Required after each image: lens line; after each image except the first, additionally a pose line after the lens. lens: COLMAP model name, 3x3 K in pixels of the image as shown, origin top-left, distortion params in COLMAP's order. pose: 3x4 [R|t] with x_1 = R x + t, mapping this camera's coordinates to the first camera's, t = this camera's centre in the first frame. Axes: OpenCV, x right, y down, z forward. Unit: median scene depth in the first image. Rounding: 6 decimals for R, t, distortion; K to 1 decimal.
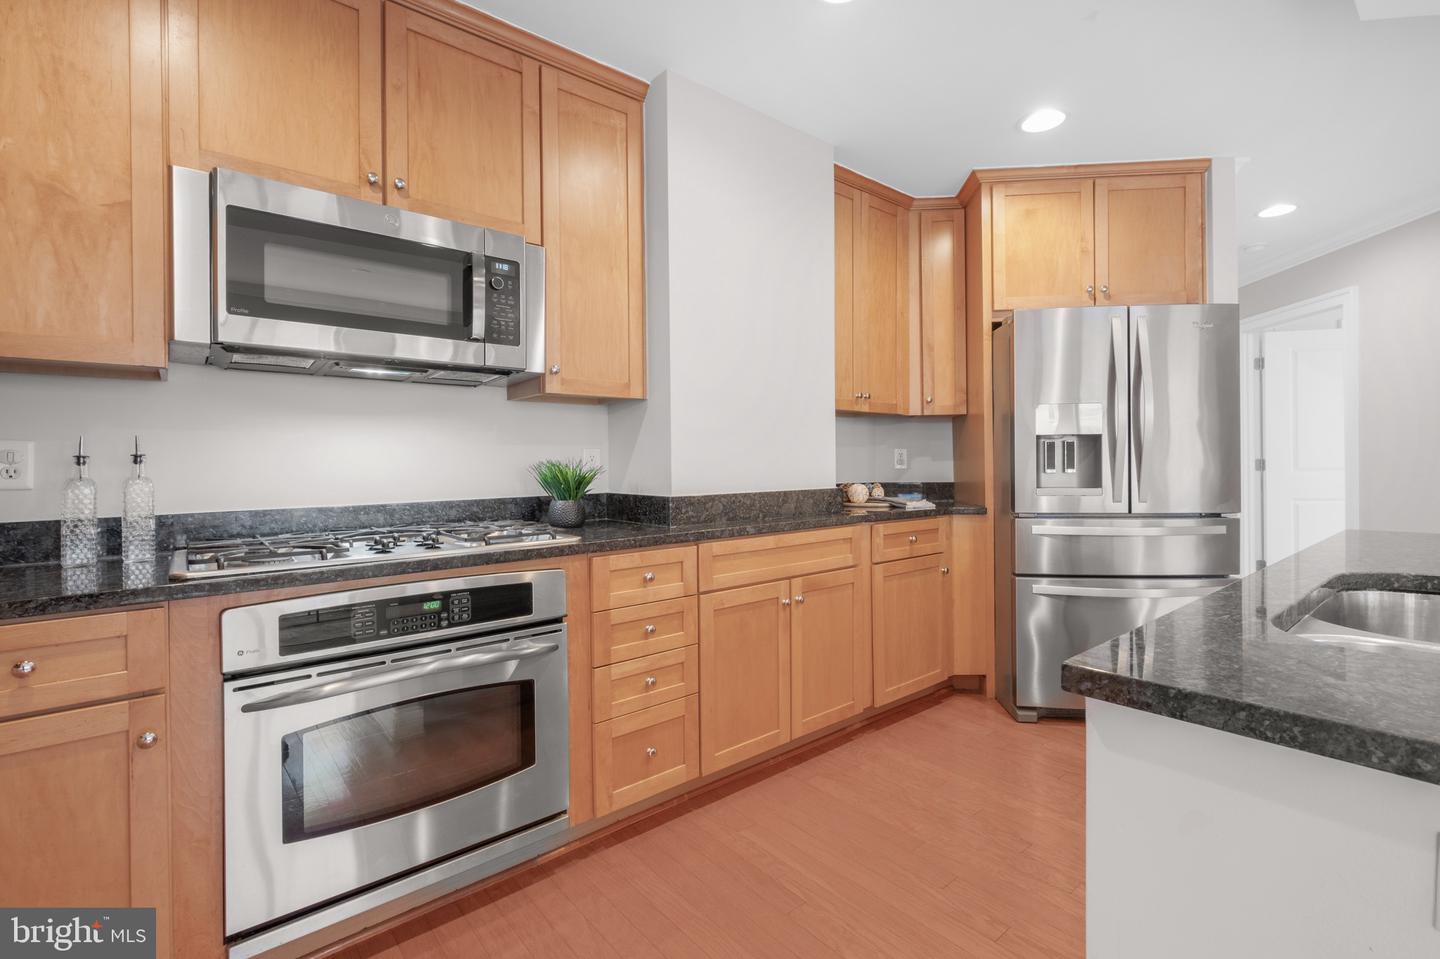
lens RADIAL K [[636.5, 0, 716.4], [0, 636.5, 464.4], [0, 0, 1]] dist [-0.001039, -0.000903]
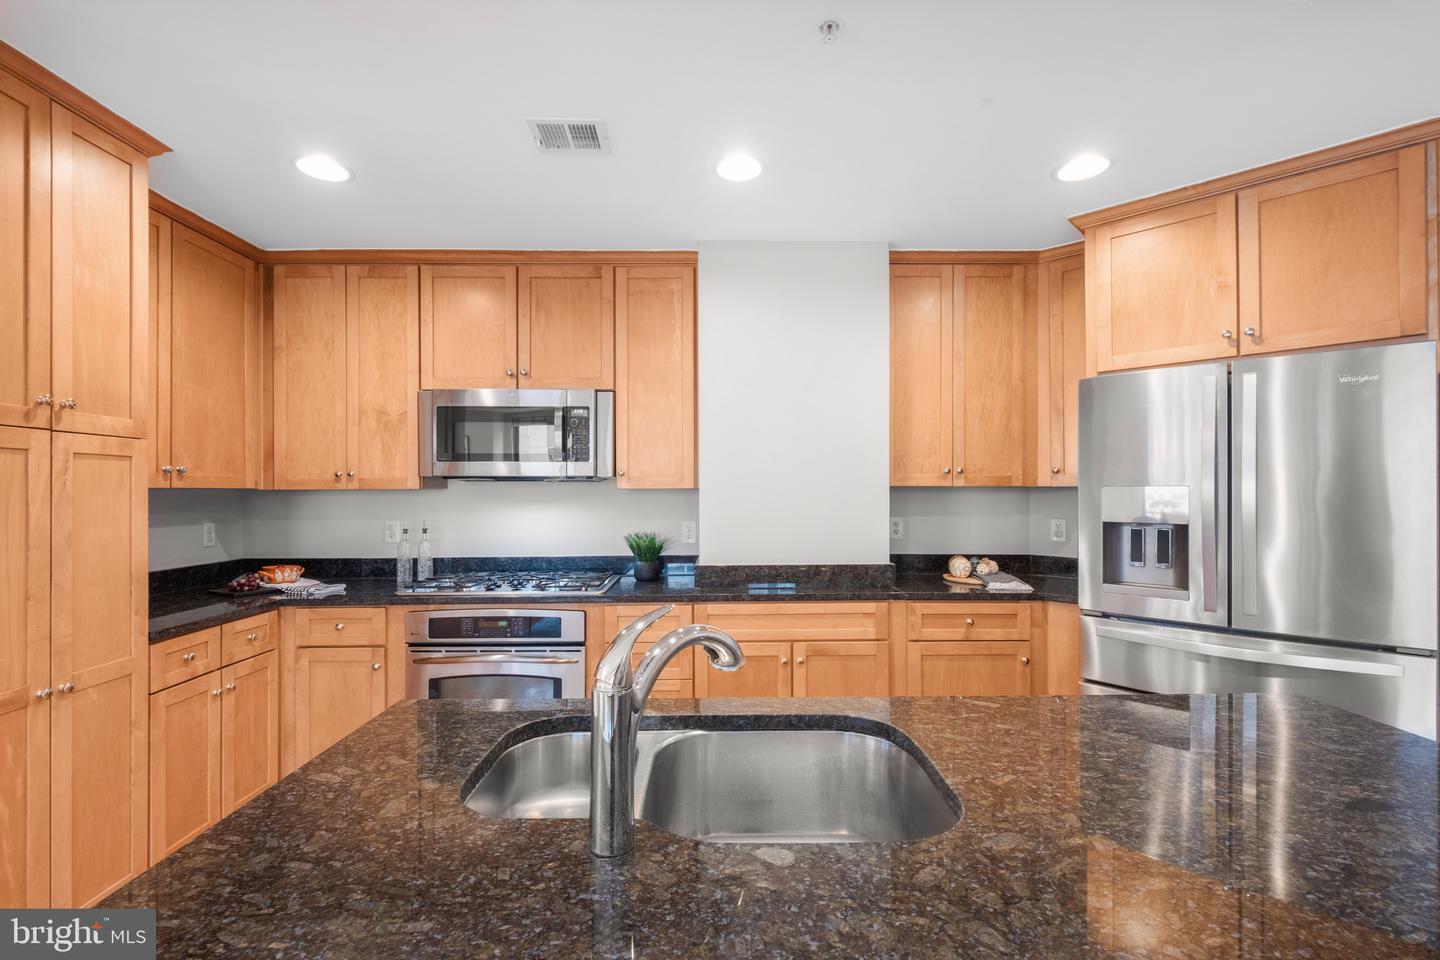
lens RADIAL K [[624.9, 0, 719.7], [0, 624.9, 488.8], [0, 0, 1]] dist [0.000896, -0.000328]
pose [[0.786386, 0.005681, -0.617710, 0.782100], [-0.006950, 0.999976, 0.000348, -0.110949], [0.617697, 0.004019, 0.786406, 0.010865]]
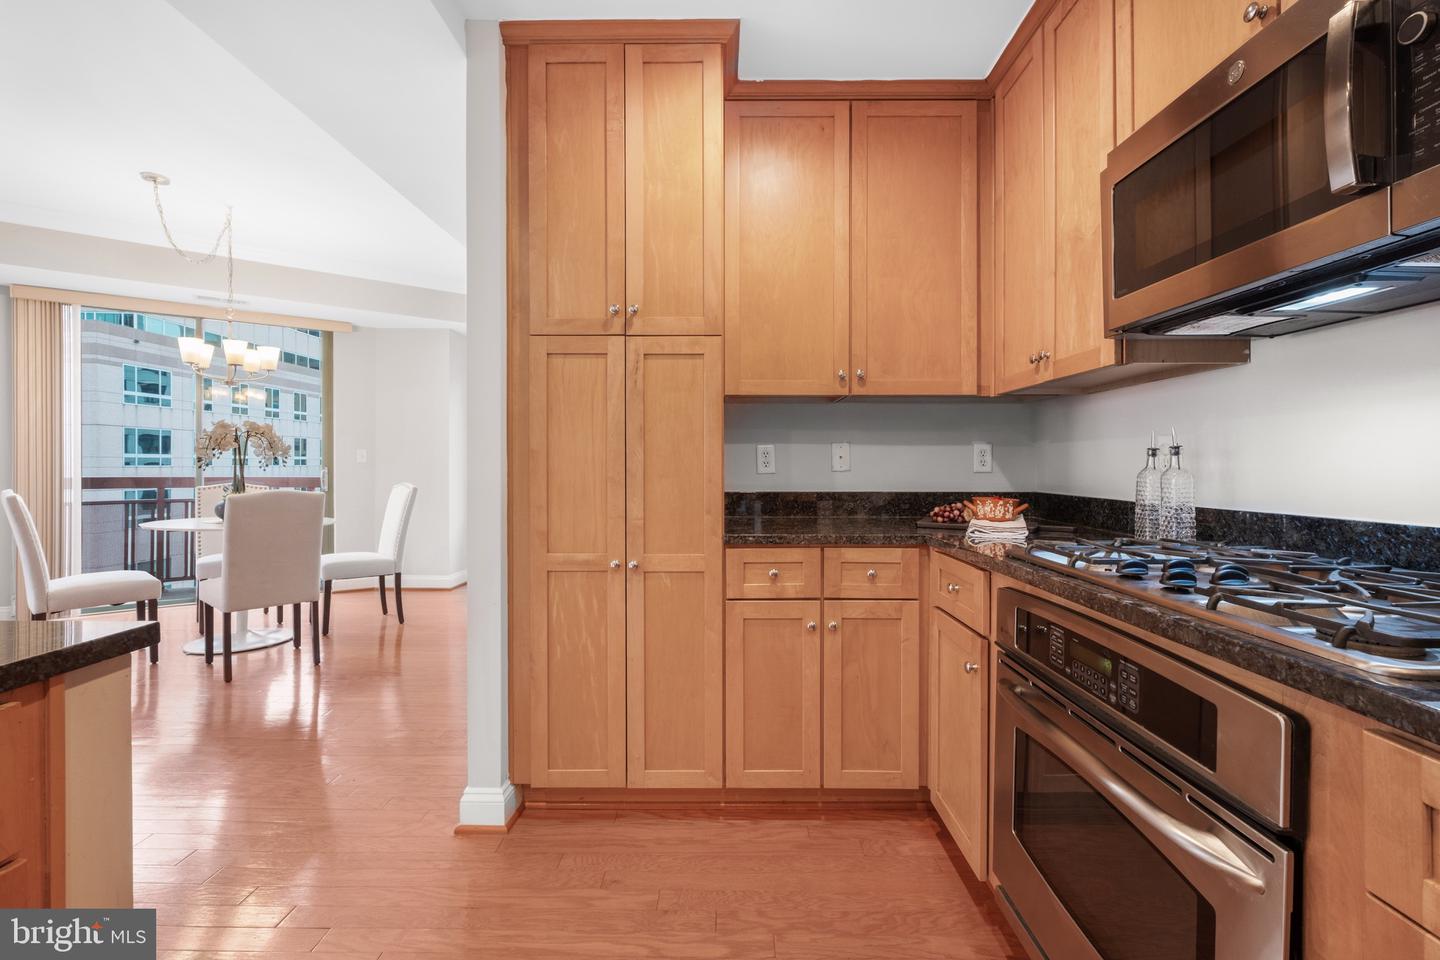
lens RADIAL K [[636.5, 0, 716.4], [0, 636.5, 464.9], [0, 0, 1]] dist [-0.001039, -0.000903]
pose [[-0.641065, 0.012210, -0.767389, 0.246071], [0.005400, 0.999920, 0.011399, -0.001089], [0.767467, 0.003164, -0.641080, 0.805921]]
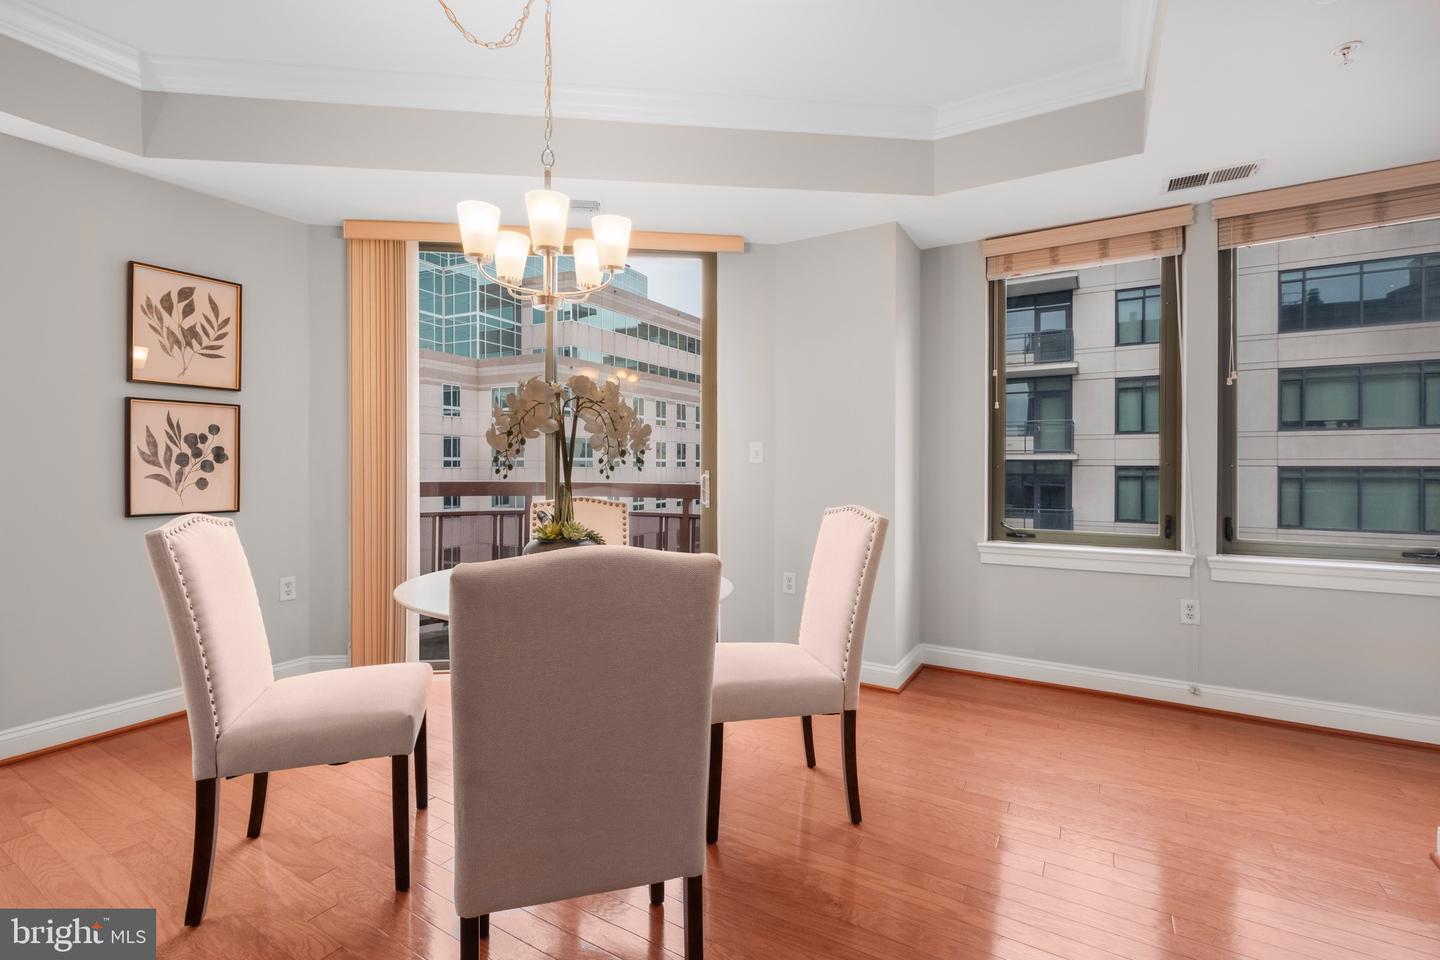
lens RADIAL K [[636.5, 0, 716.4], [0, 636.5, 464.9], [0, 0, 1]] dist [-0.001039, -0.000903]
pose [[-0.939268, 0.008943, -0.343067, -0.194823], [0.007996, 0.999959, 0.004175, 0.008602], [0.343090, 0.001178, -0.939302, -0.562932]]
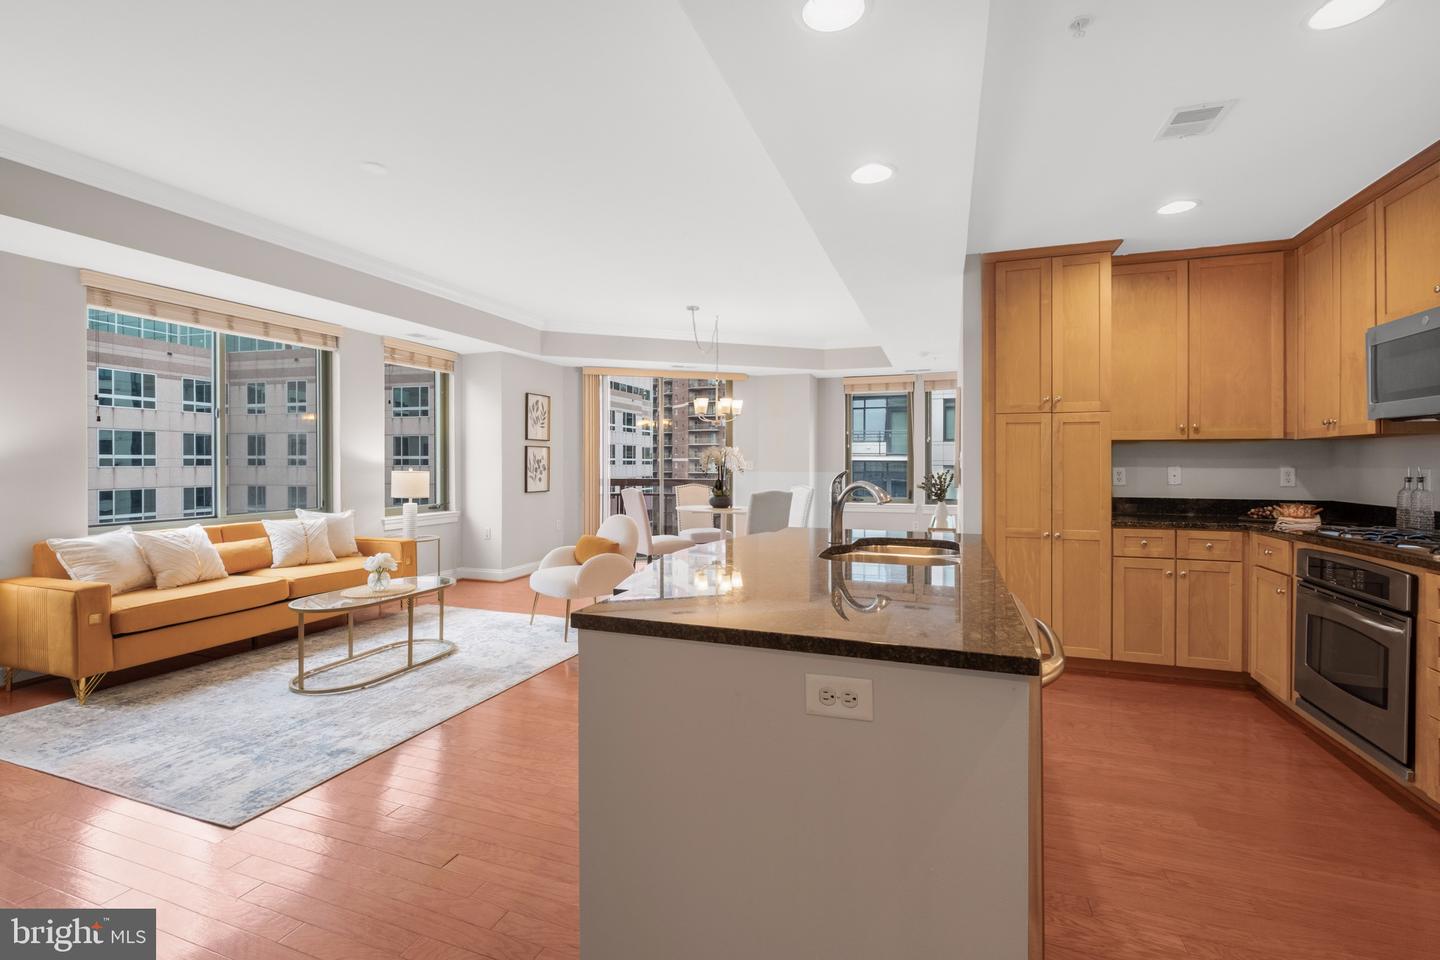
lens RADIAL K [[631.2, 0, 720.3], [0, 631.2, 462.7], [0, 0, 1]] dist [-0.000320, -0.000399]
pose [[-0.857952, 0.009336, -0.513645, 1.281373], [0.006539, 0.999952, 0.007253, -0.061751], [0.513688, 0.002864, -0.857972, 1.123557]]
